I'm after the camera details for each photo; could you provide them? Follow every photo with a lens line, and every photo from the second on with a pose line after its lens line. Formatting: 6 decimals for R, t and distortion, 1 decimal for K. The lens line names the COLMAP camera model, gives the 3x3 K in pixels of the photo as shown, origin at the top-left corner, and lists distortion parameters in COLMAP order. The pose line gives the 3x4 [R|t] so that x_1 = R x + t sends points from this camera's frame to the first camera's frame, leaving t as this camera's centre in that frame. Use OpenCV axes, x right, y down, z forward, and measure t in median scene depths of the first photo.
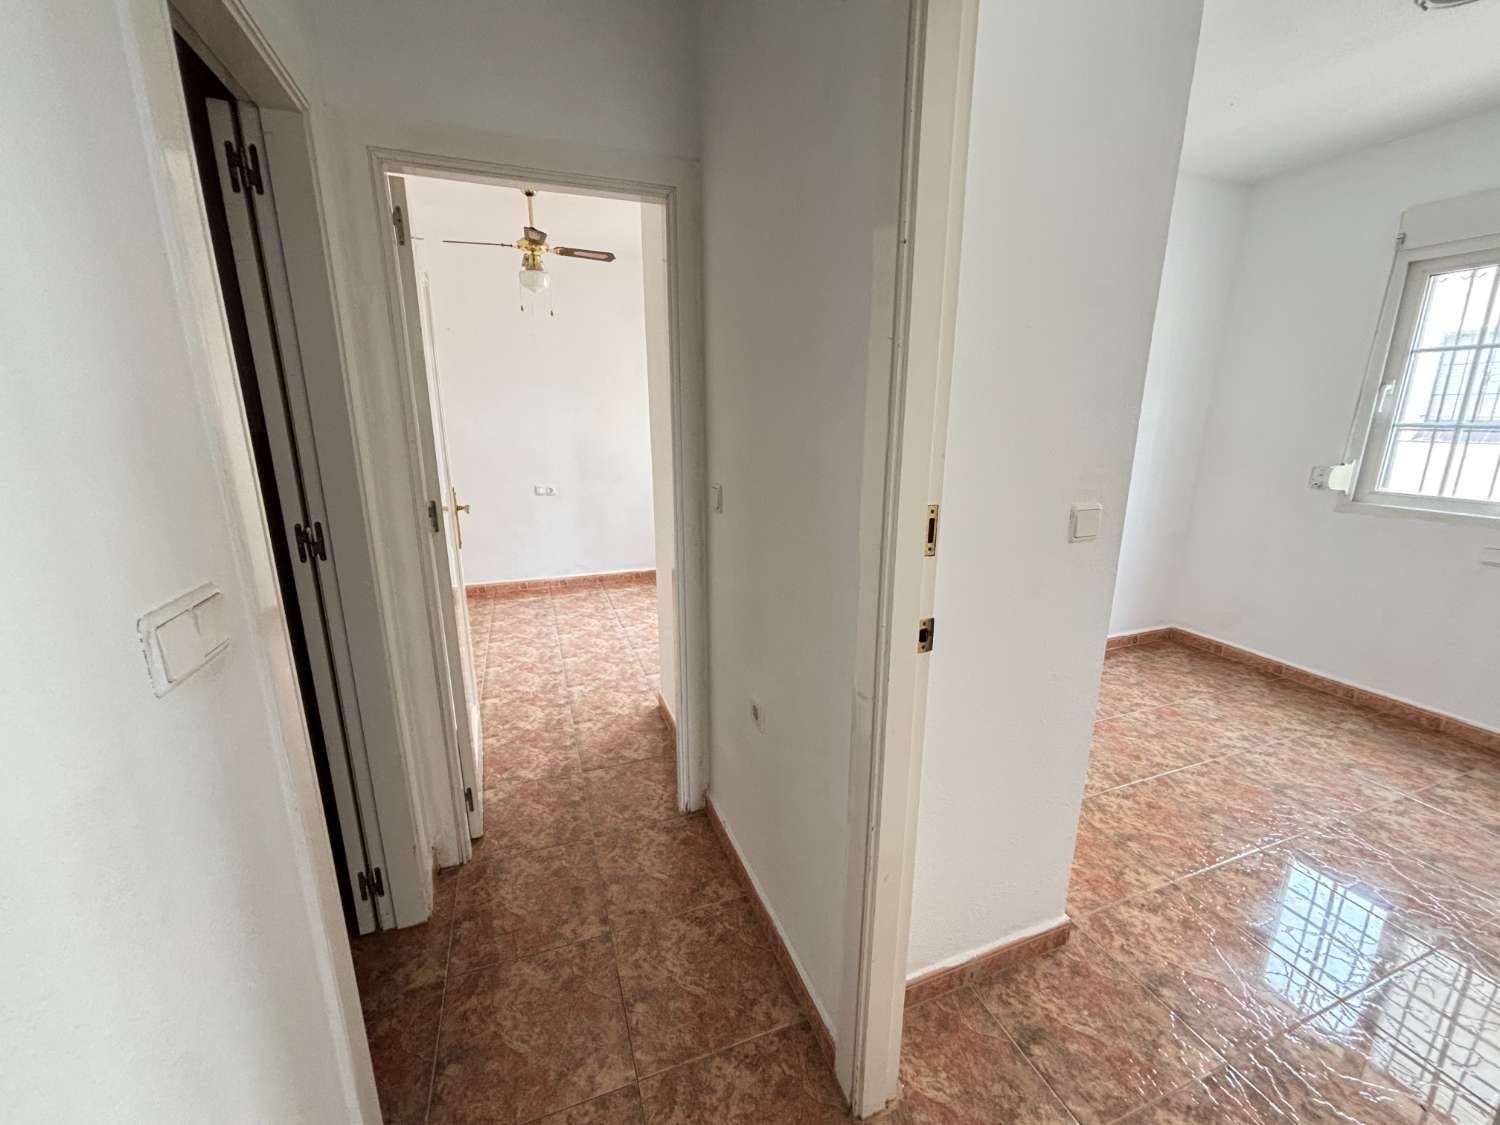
lens RADIAL K [[608.7, 0, 743.1], [0, 608.7, 565.1], [0, 0, 1]] dist [0.002226, -0.000558]
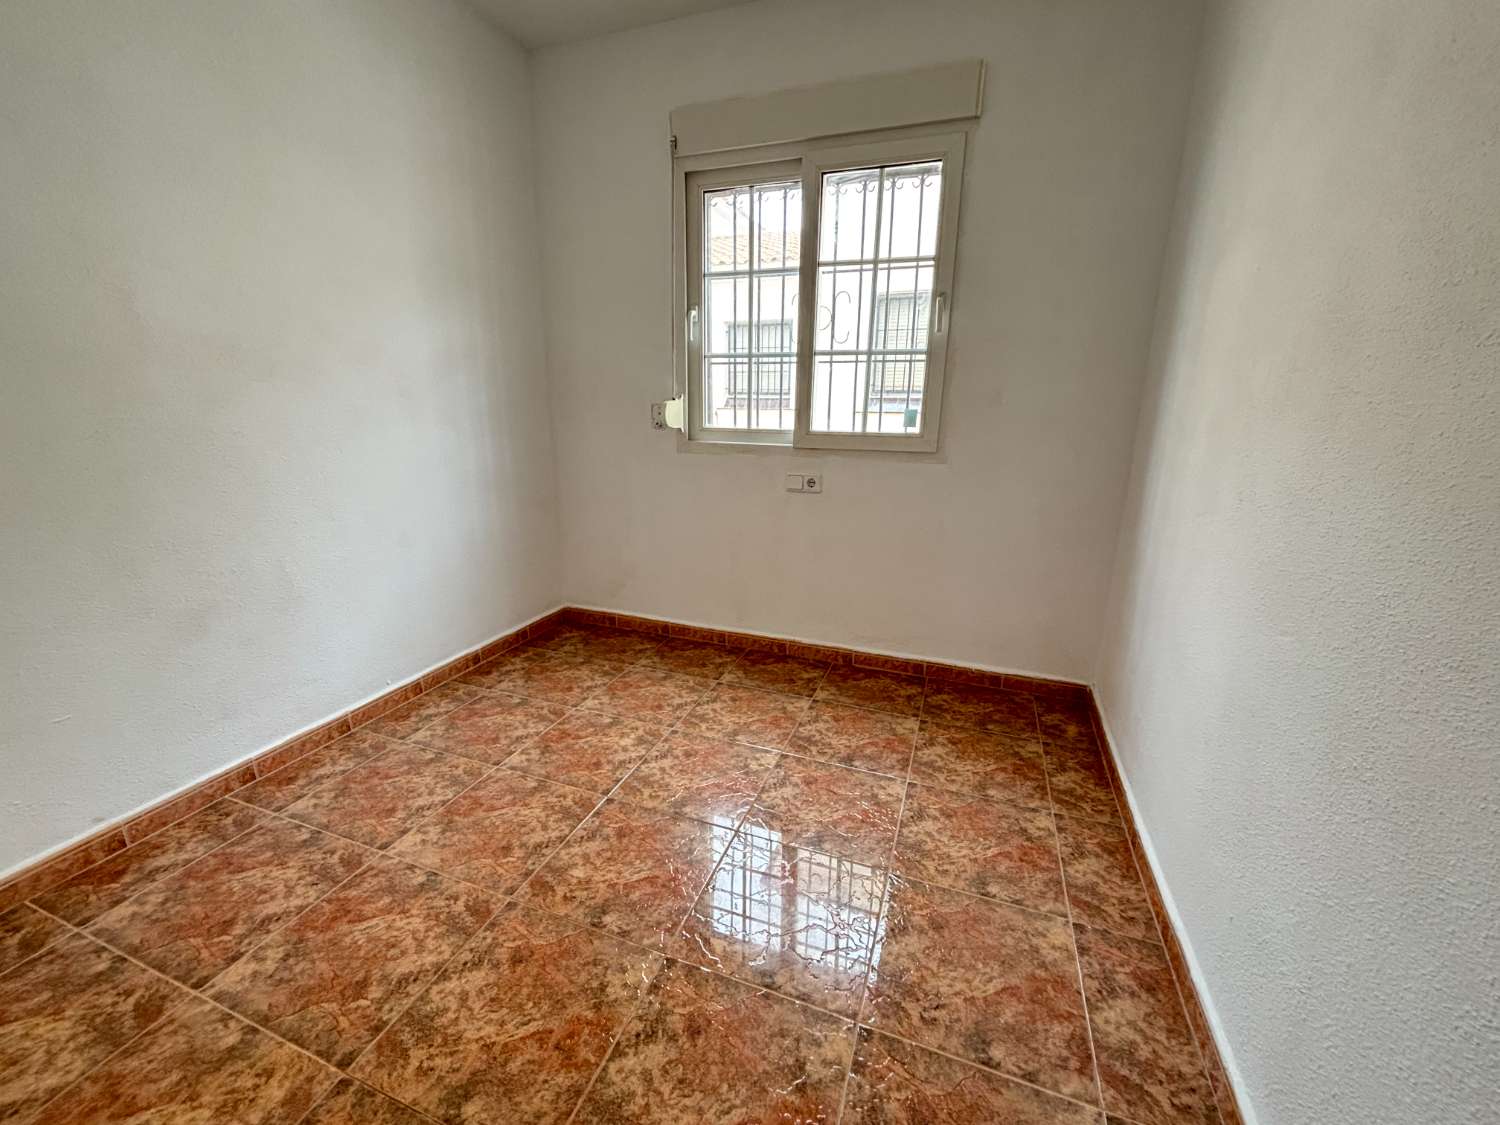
lens RADIAL K [[608.7, 0, 746.3], [0, 608.7, 570.5], [0, 0, 1]] dist [0.002226, -0.000558]
pose [[0.656677, -0.191185, 0.729537, 0.344435], [0.167182, 0.980170, 0.106381, 0.006760], [-0.735409, 0.052107, 0.675617, 0.321115]]
